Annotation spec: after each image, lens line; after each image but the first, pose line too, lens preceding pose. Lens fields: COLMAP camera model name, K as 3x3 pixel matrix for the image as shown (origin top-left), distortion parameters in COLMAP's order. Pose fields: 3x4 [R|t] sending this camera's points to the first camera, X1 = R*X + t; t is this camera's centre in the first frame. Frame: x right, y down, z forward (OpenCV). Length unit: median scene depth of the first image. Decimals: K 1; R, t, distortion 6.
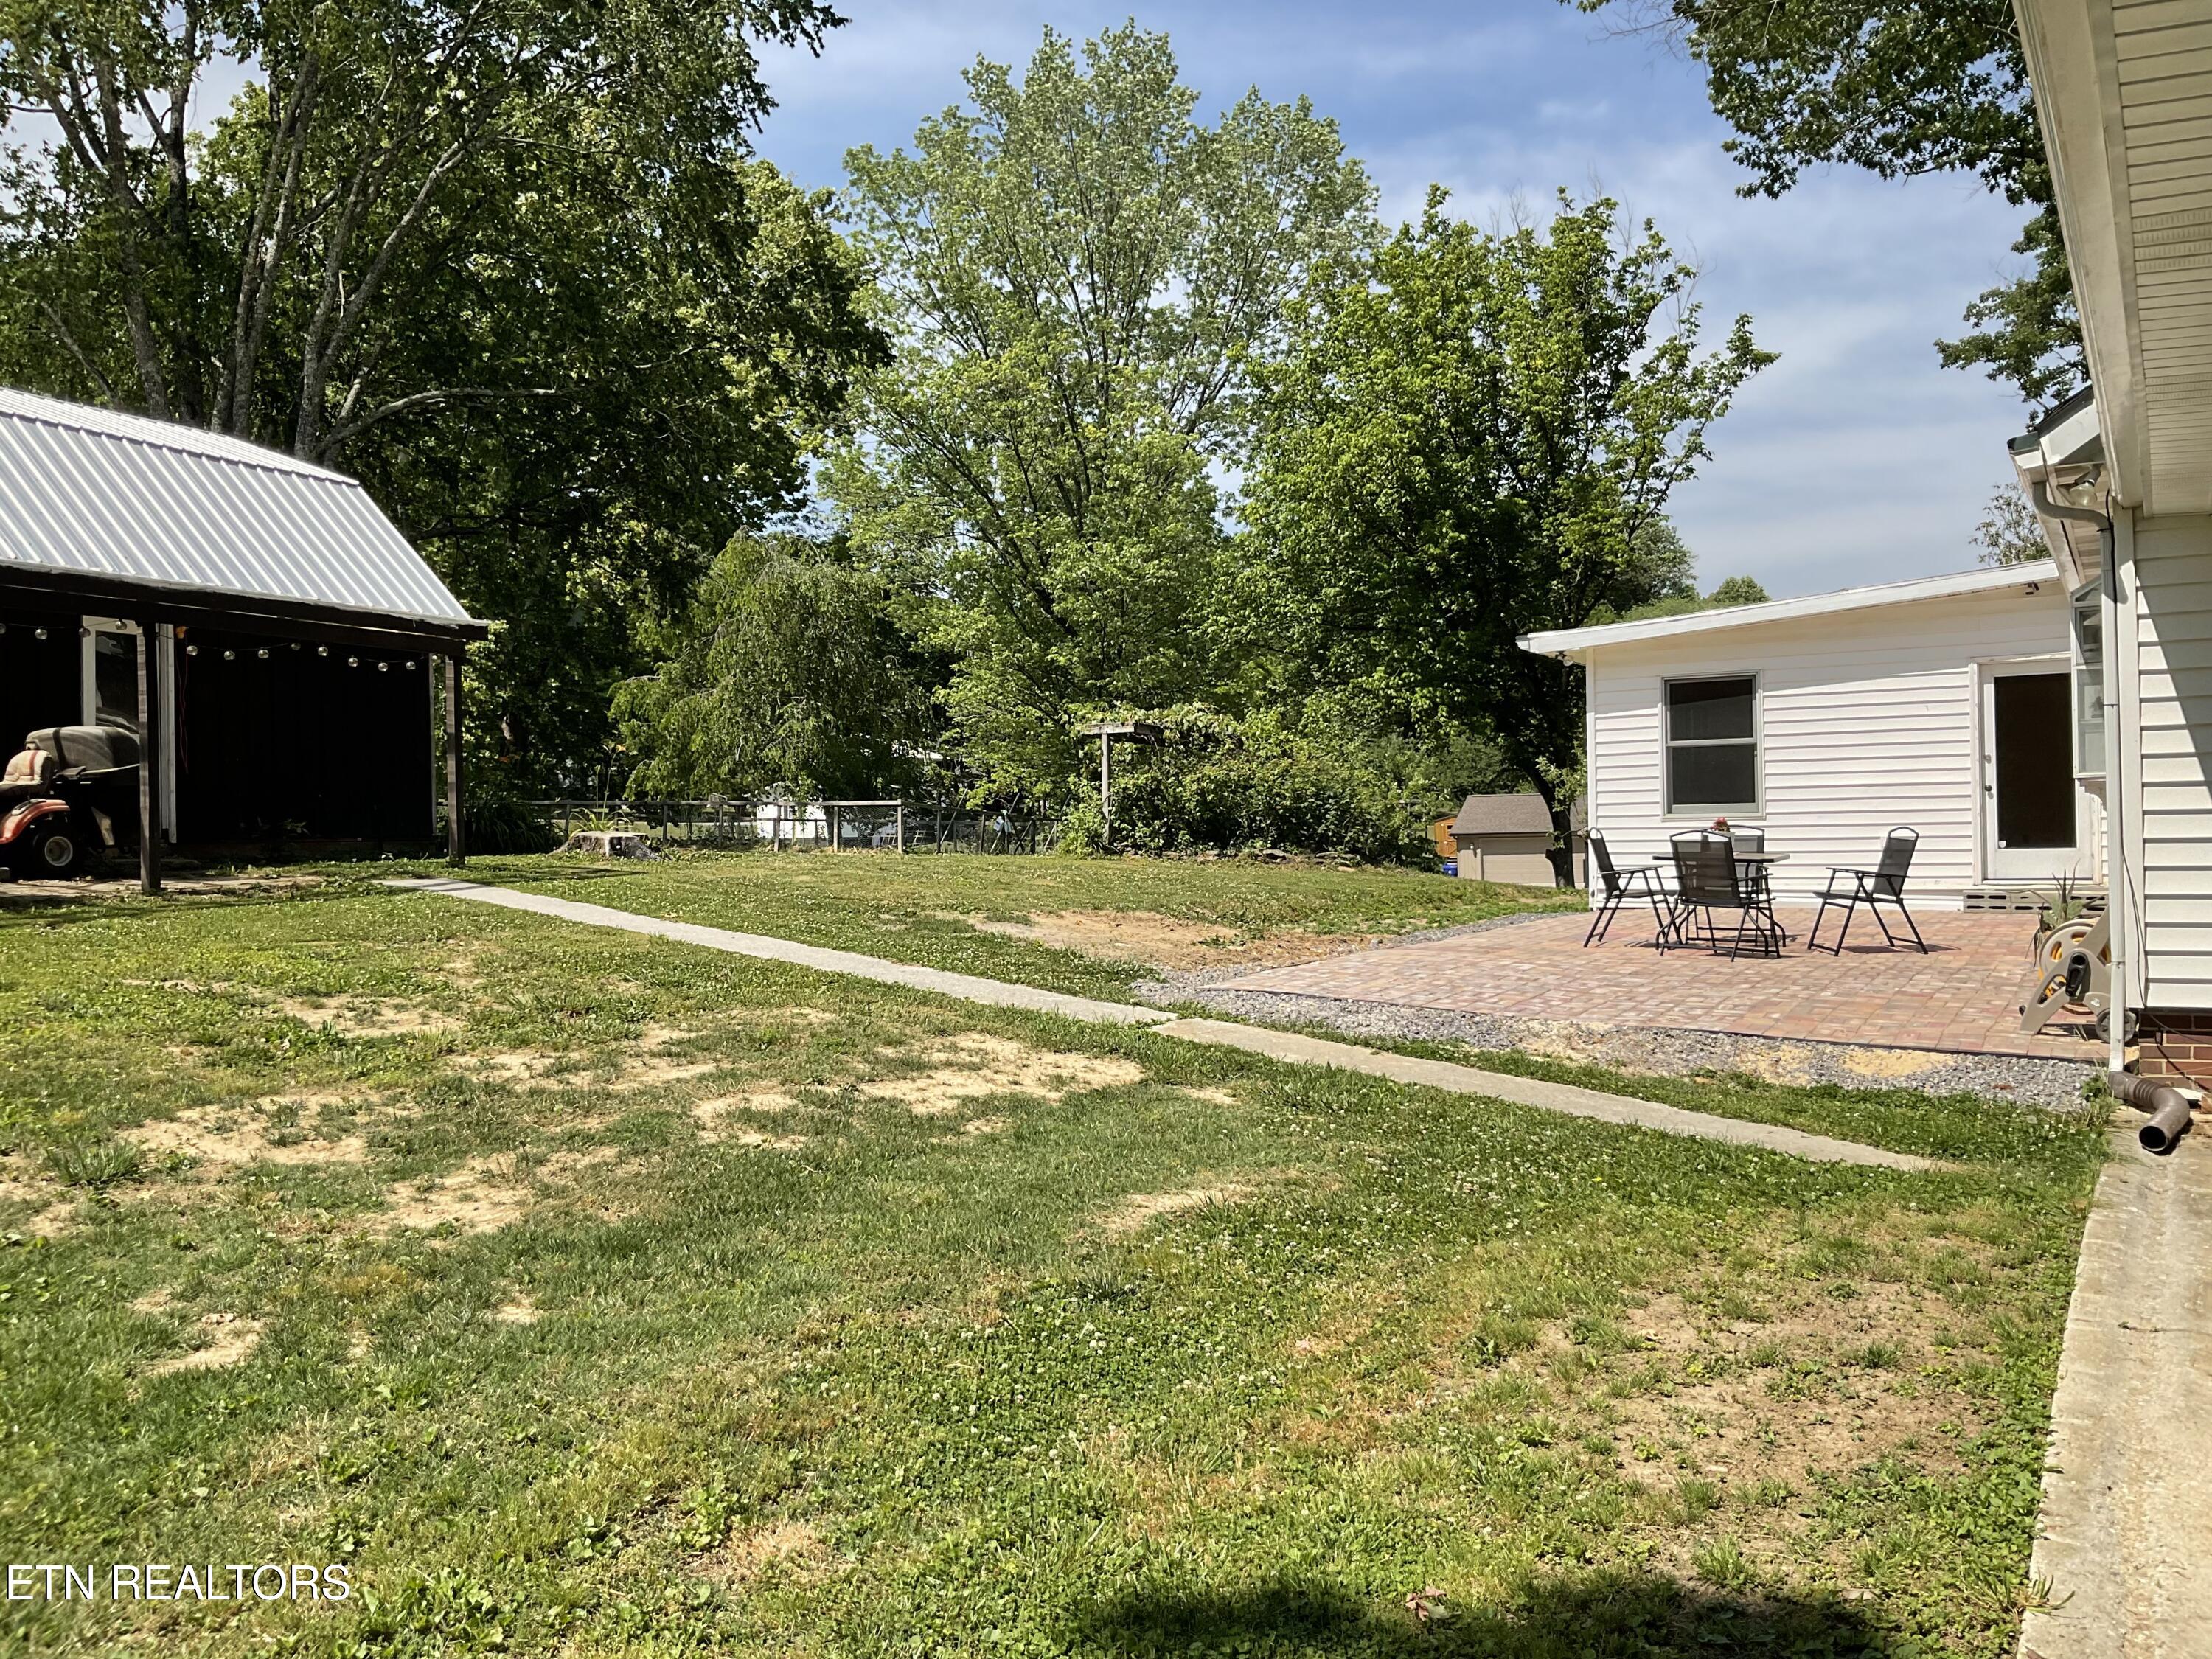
lens RADIAL K [[1928.6, 0, 1105.8], [0, 1928.6, 828.5], [0, 0, 1]] dist [0.055849, -0.103258]
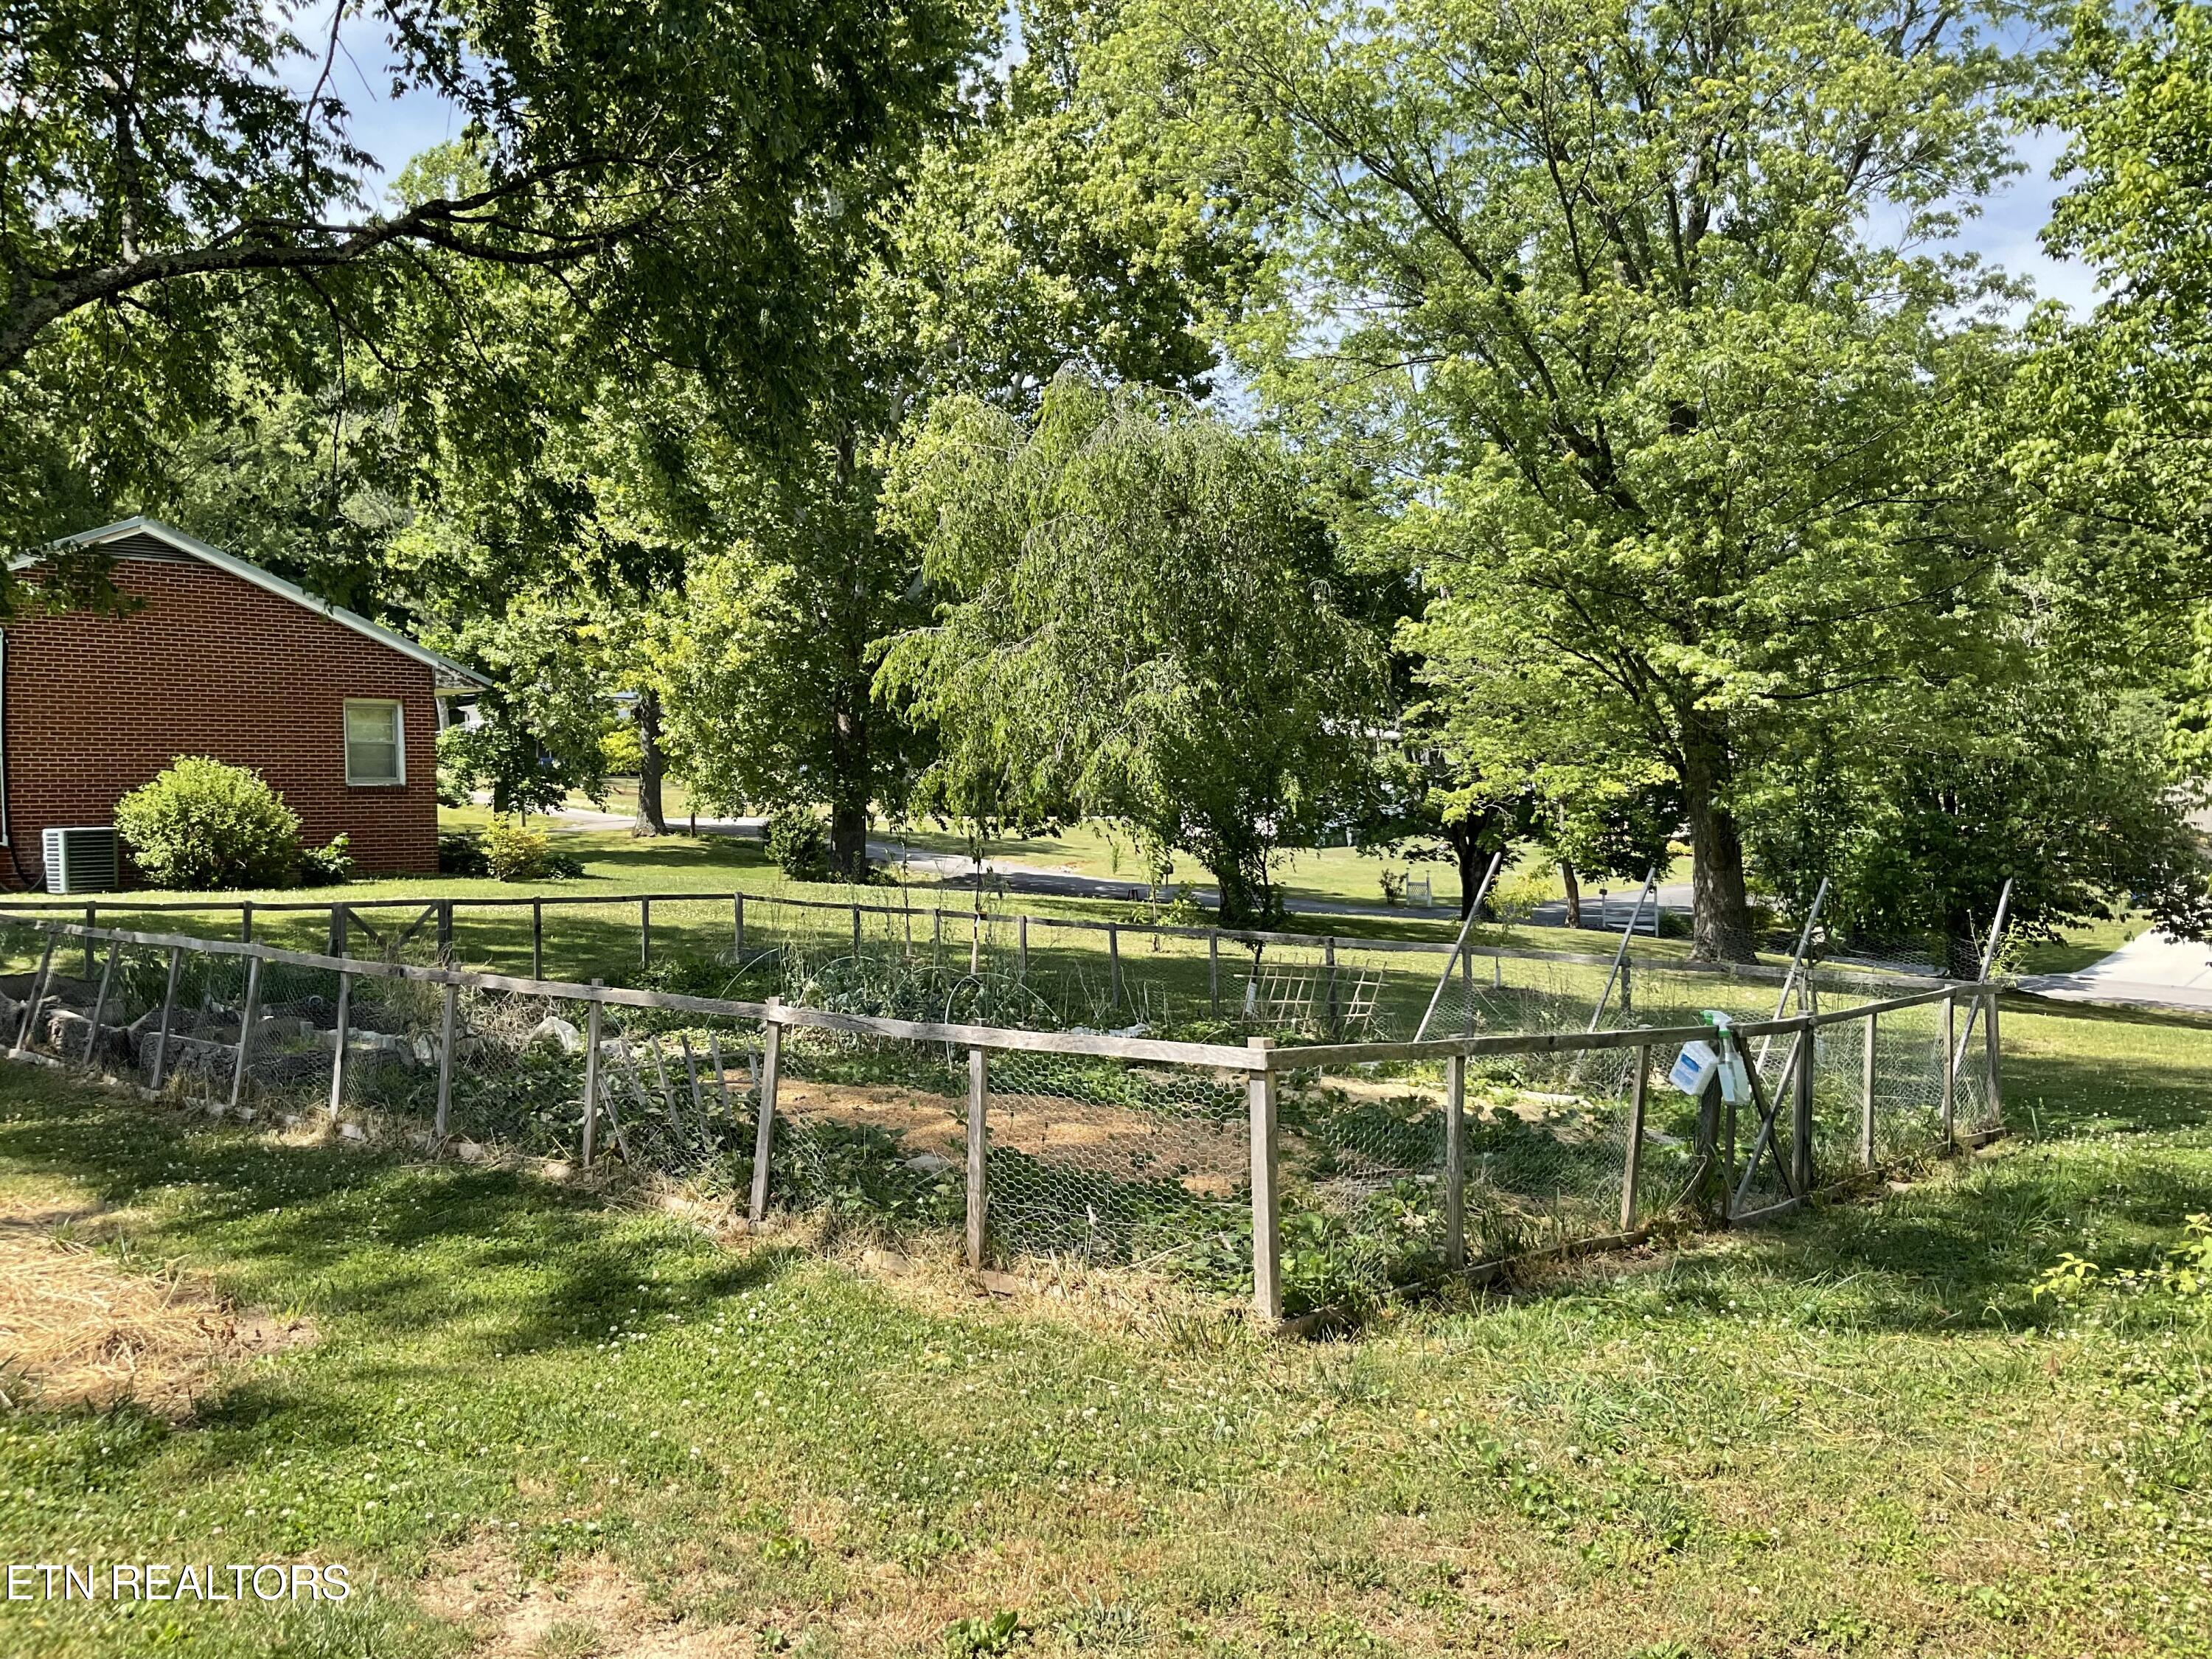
lens RADIAL K [[1928.6, 0, 1101.9], [0, 1928.6, 832.3], [0, 0, 1]] dist [0.055849, -0.103258]
pose [[0.972045, -0.007465, -0.234676, -0.040241], [0.010549, 0.999874, 0.011890, -0.020231], [0.234557, -0.014033, 0.972001, 0.427248]]
